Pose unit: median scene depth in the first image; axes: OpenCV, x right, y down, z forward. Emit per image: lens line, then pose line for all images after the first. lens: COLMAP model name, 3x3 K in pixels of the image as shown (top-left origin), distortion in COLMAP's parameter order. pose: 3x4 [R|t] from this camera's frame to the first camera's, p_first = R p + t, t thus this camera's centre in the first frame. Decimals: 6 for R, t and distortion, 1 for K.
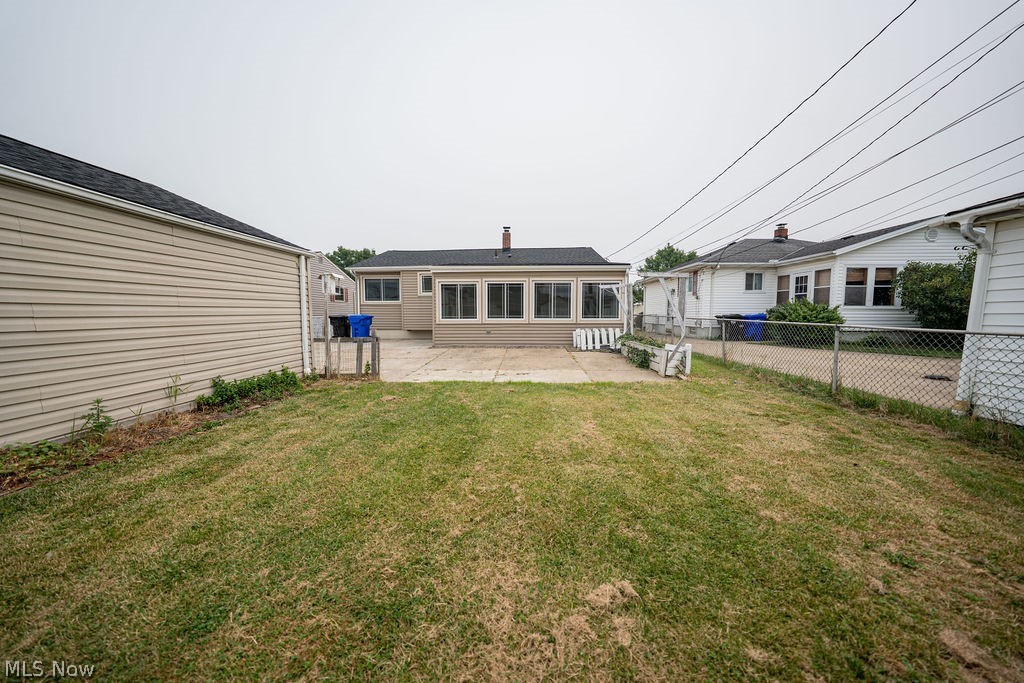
lens RADIAL K [[357.1, 0, 502.8], [0, 357.1, 337.9], [0, 0, 1]] dist [-0.012406, 0.000126]
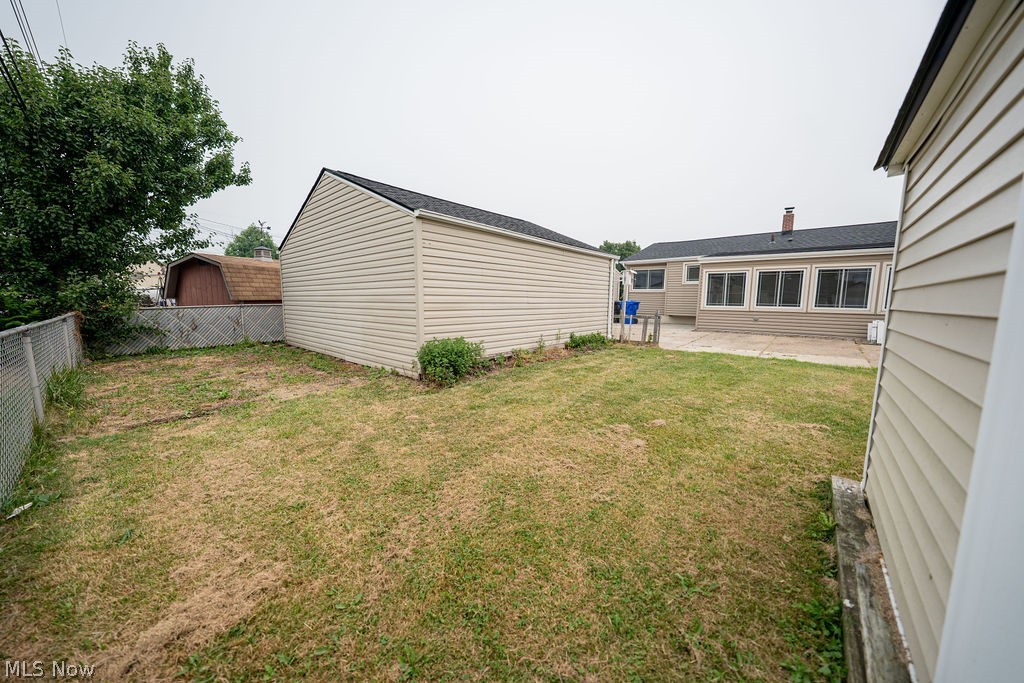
lens RADIAL K [[357.1, 0, 514.8], [0, 357.1, 341.1], [0, 0, 1]] dist [-0.012406, 0.000126]
pose [[0.804297, 0.080213, -0.588788, 0.008739], [-0.055544, 0.996658, 0.059904, 0.023742], [0.591626, -0.015477, 0.806064, -0.238533]]
